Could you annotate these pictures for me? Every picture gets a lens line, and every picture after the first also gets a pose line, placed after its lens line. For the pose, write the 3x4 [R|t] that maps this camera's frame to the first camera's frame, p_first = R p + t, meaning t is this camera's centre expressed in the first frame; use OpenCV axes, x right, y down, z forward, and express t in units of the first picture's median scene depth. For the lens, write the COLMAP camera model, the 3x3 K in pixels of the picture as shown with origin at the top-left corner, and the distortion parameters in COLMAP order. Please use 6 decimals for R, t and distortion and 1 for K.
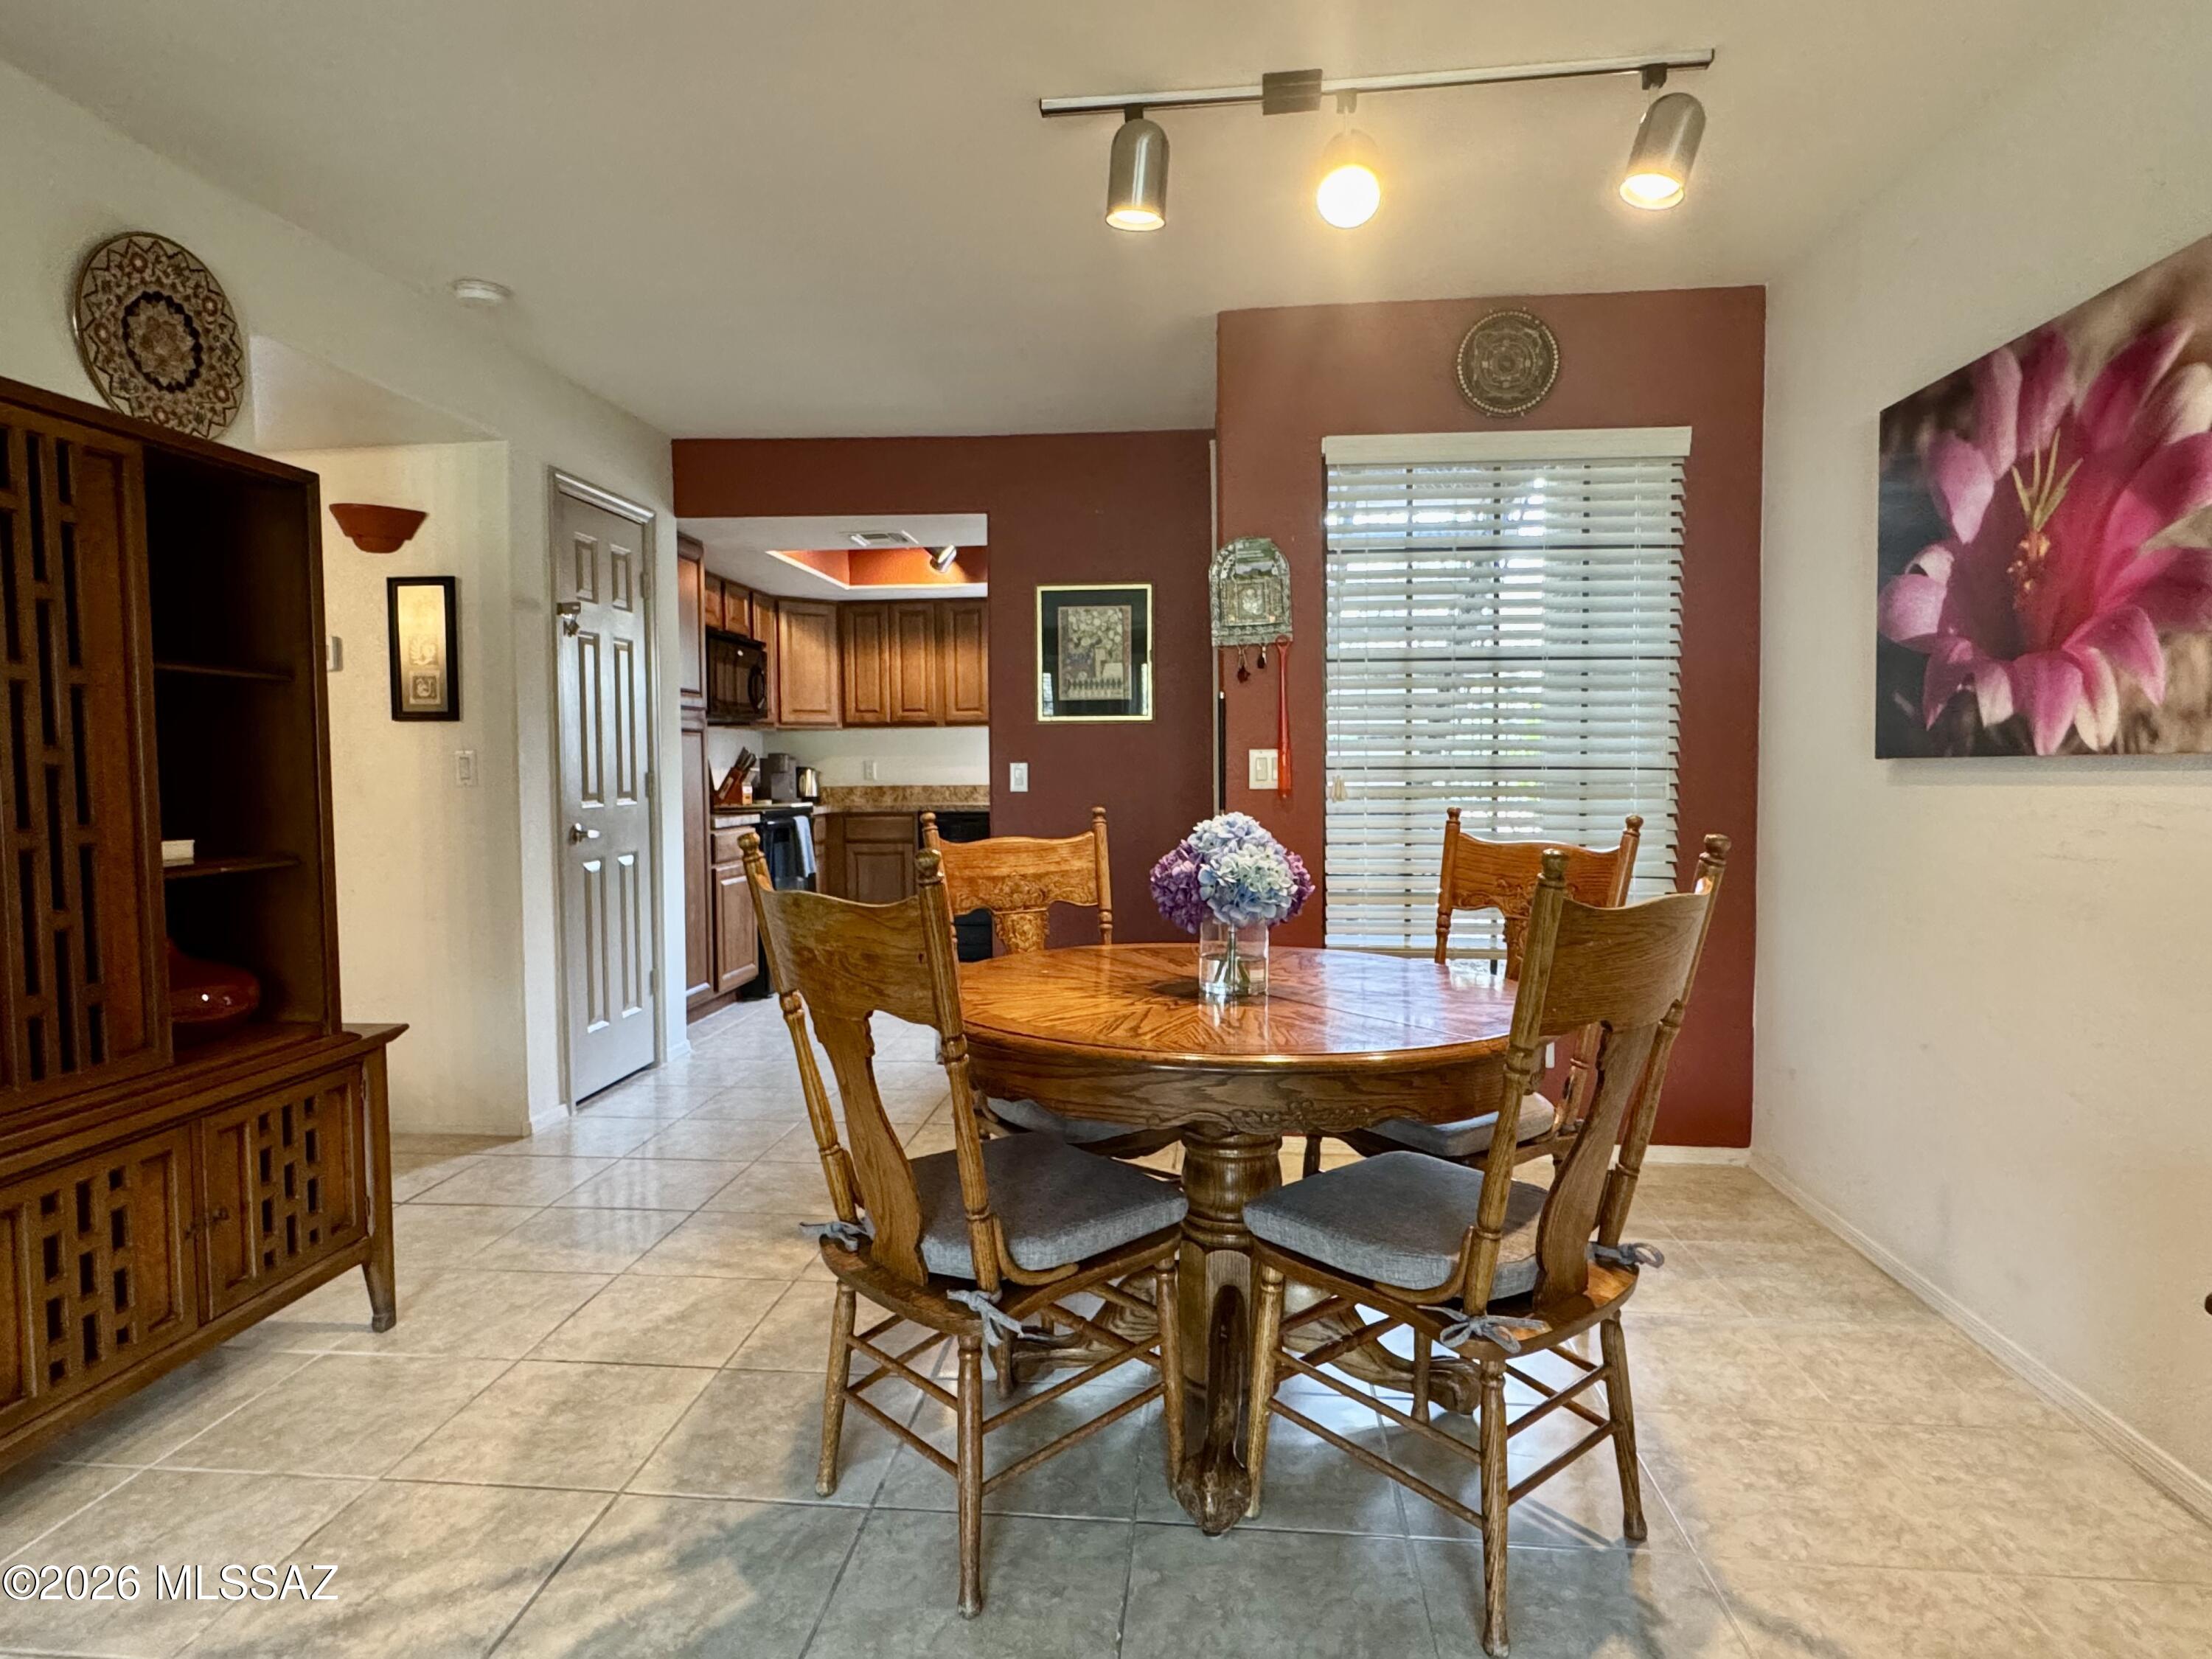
lens RADIAL K [[1254.7, 0, 1102.1], [0, 1254.7, 828.2], [0, 0, 1]] dist [0.003463, -0.000495]
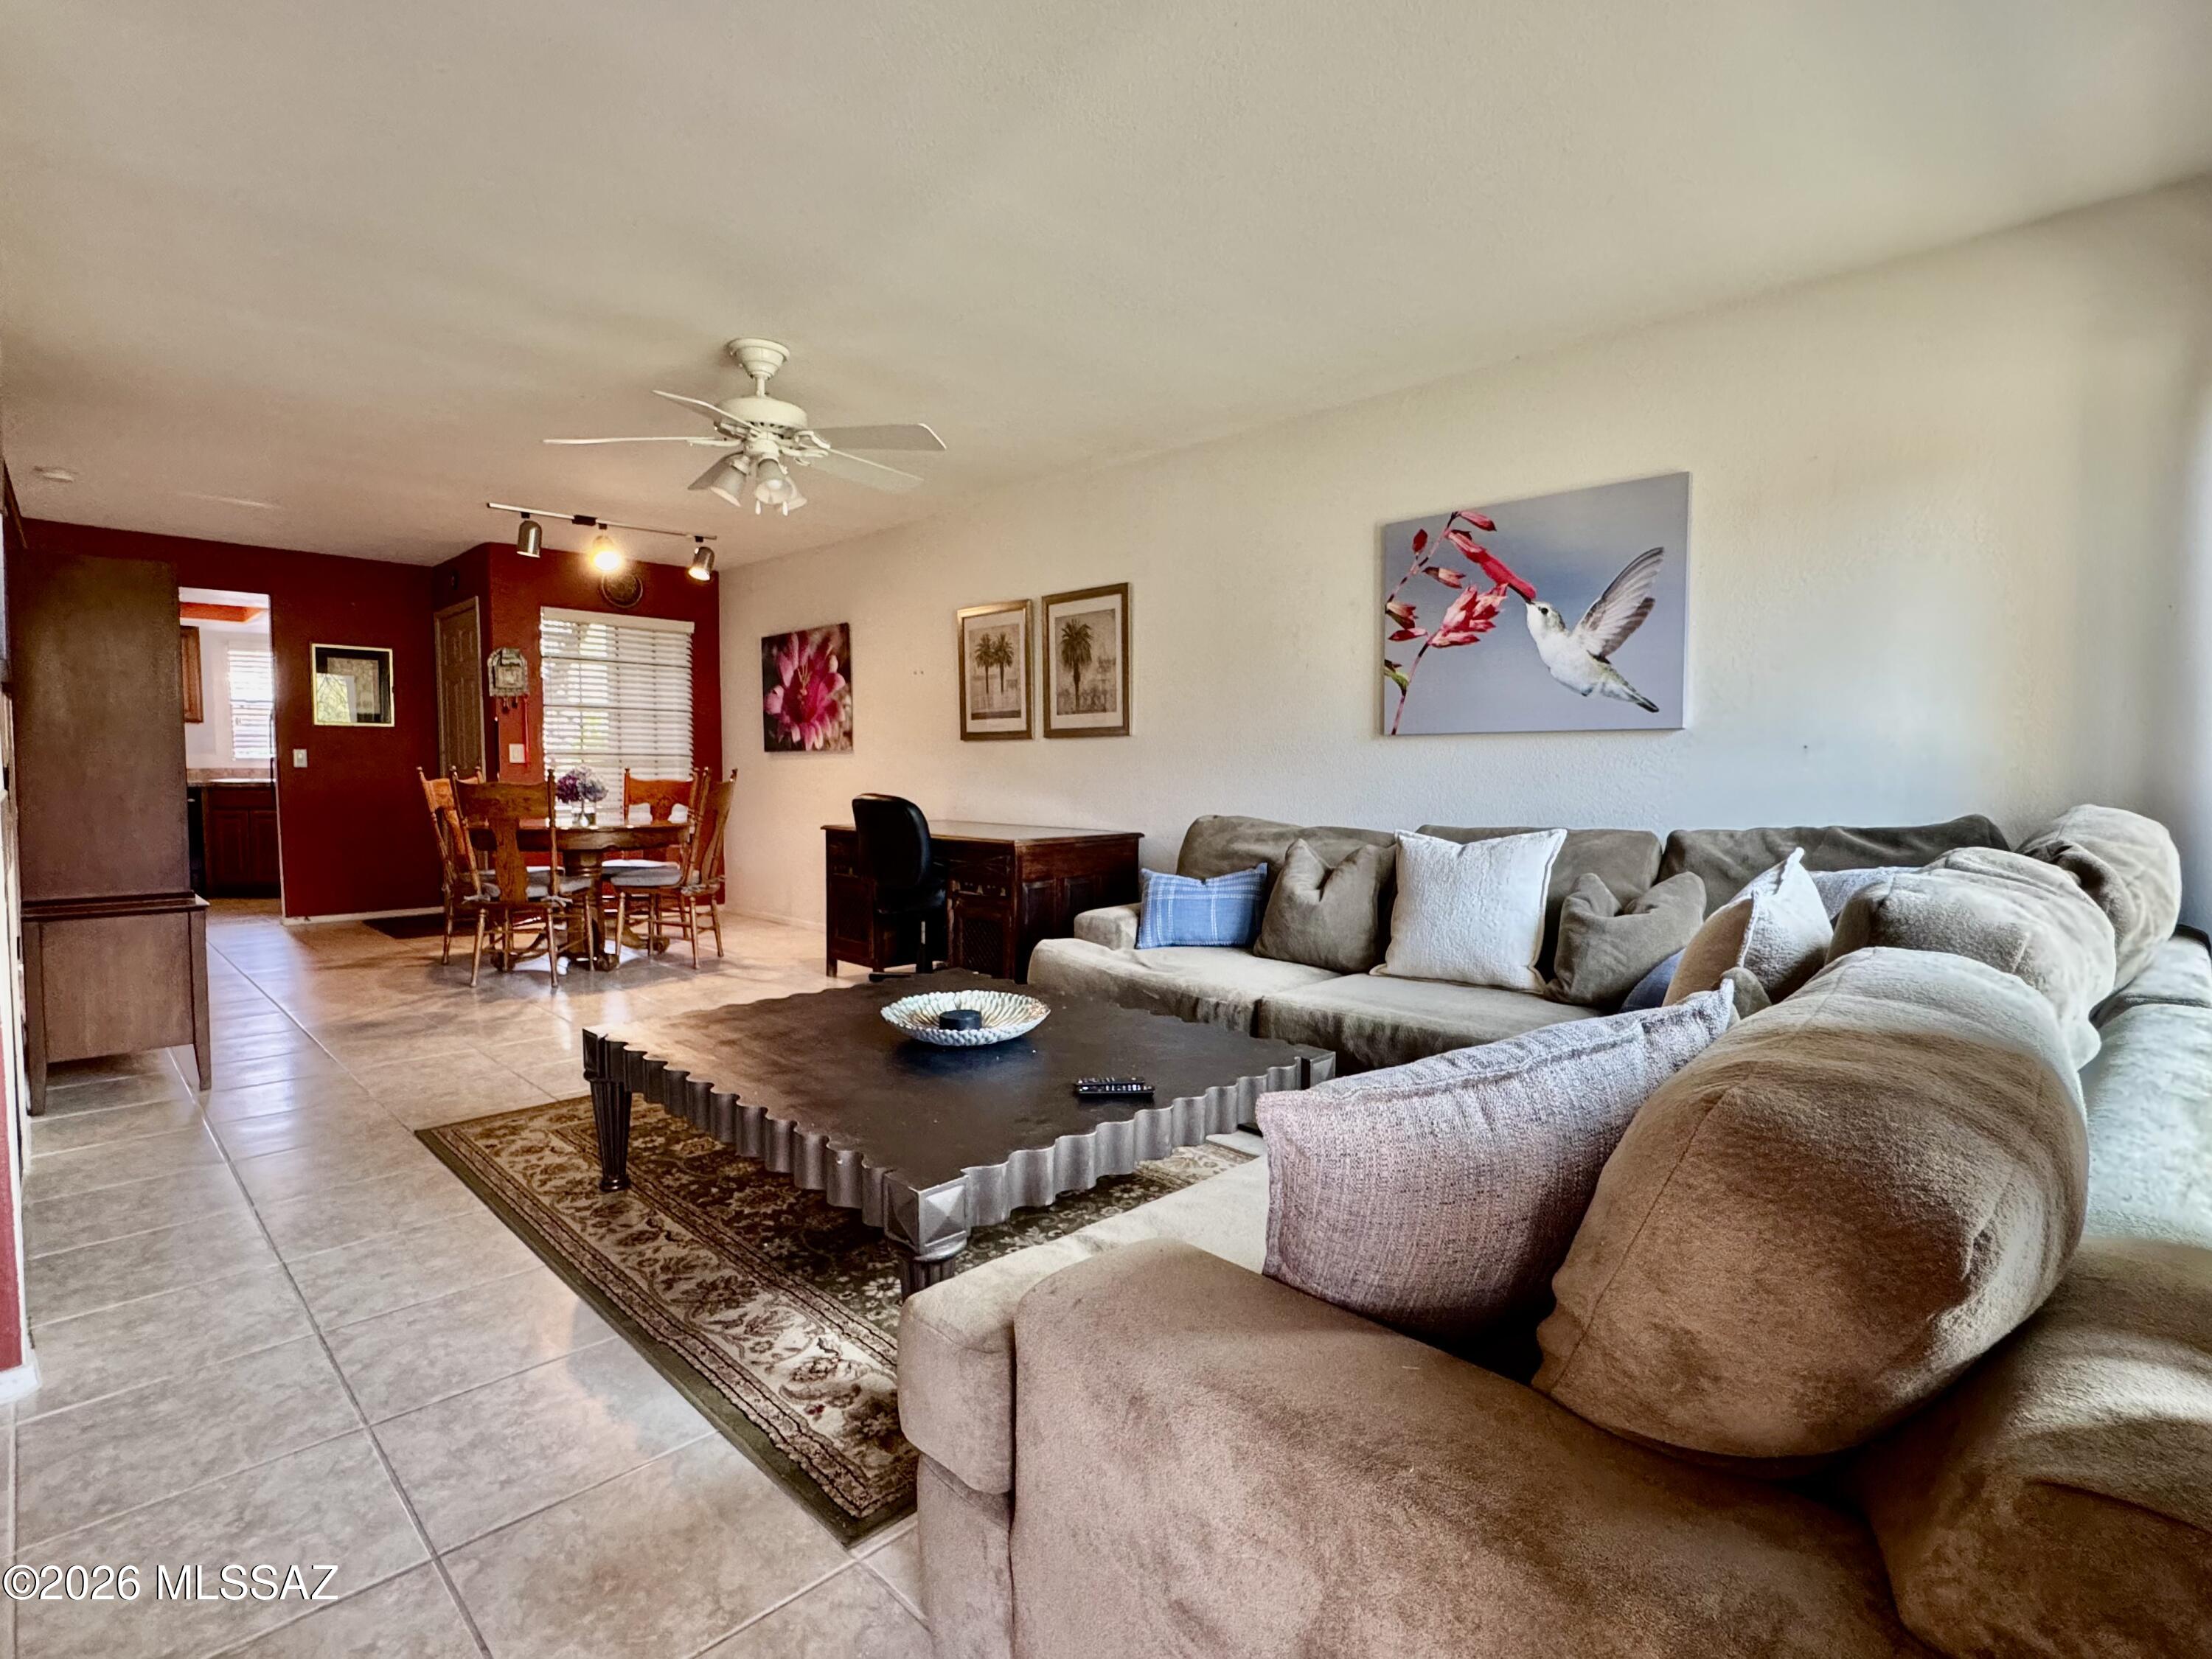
lens RADIAL K [[1090.6, 0, 1096.7], [0, 1090.6, 822.0], [0, 0, 1]] dist [0.002957, -0.000346]
pose [[0.646598, -0.031647, 0.762174, -0.924676], [0.032241, 0.999380, 0.014144, 0.107896], [-0.762149, 0.015428, 0.647217, -1.383676]]
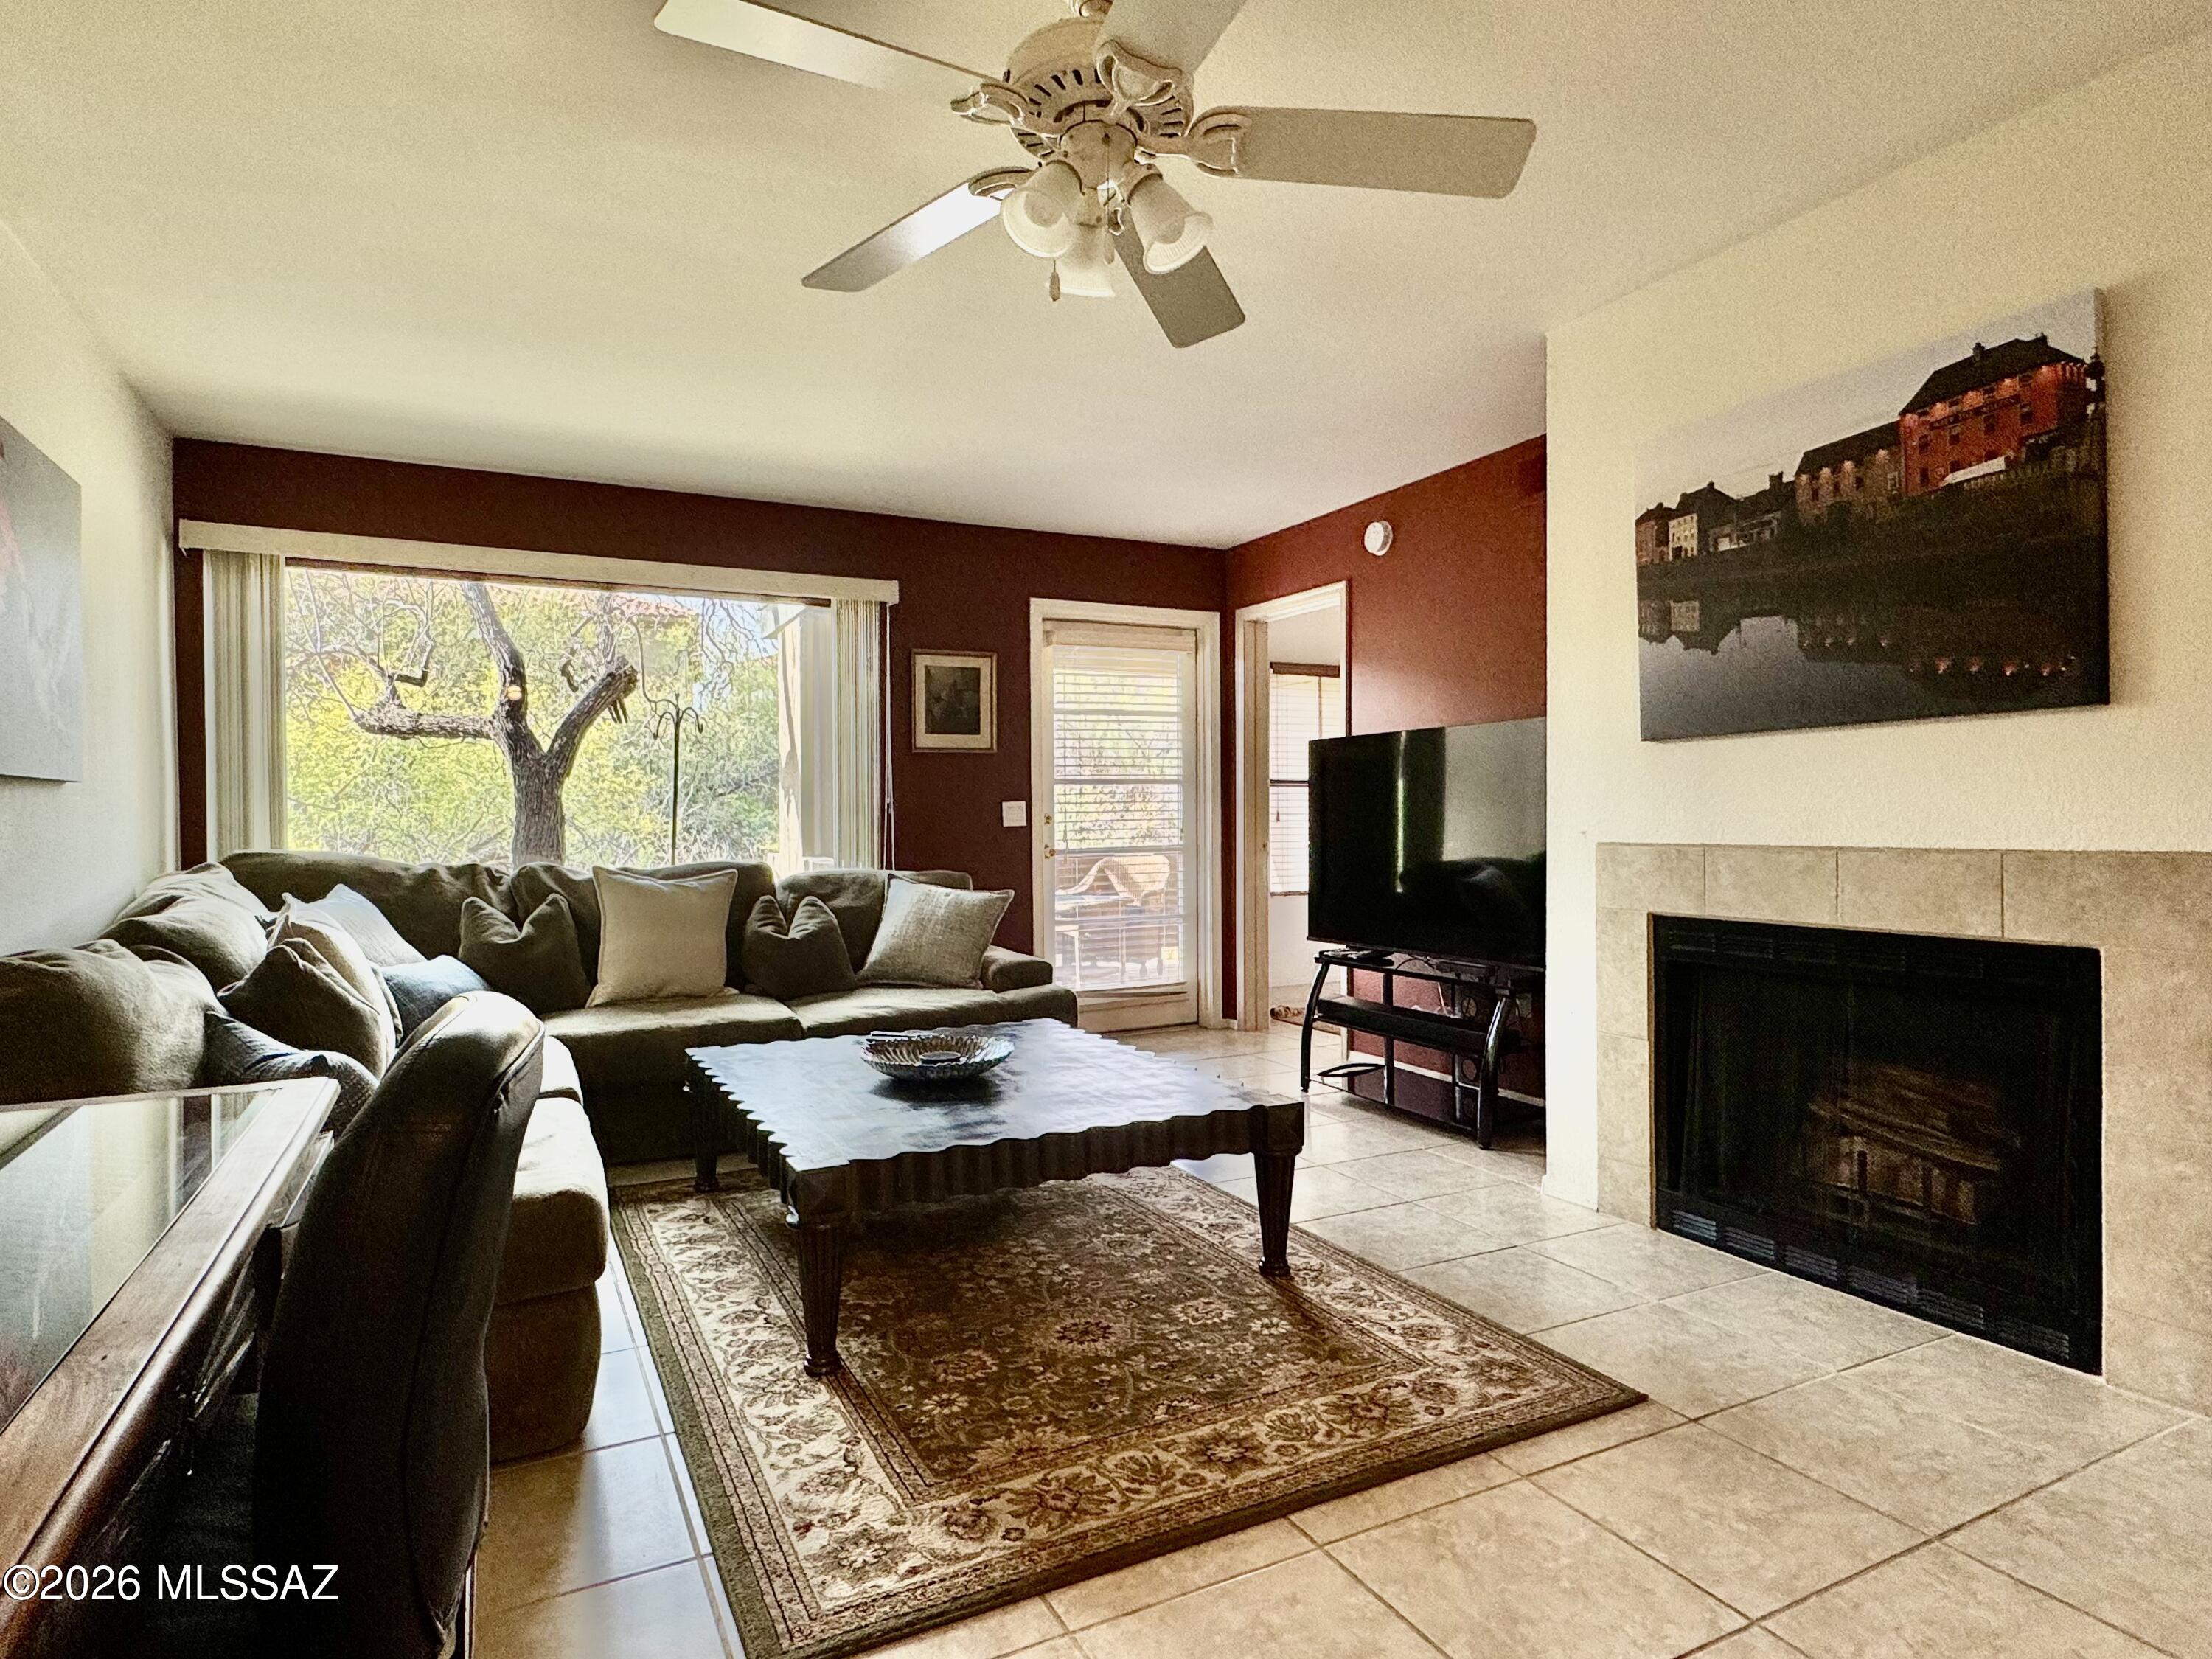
lens RADIAL K [[1254.7, 0, 1109.5], [0, 1254.7, 824.3], [0, 0, 1]] dist [0.003463, -0.000495]
pose [[-0.844920, 0.017445, -0.534608, 0.250476], [-0.013074, 0.998496, 0.053245, 0.002465], [0.534733, 0.051978, -0.843421, 0.450302]]
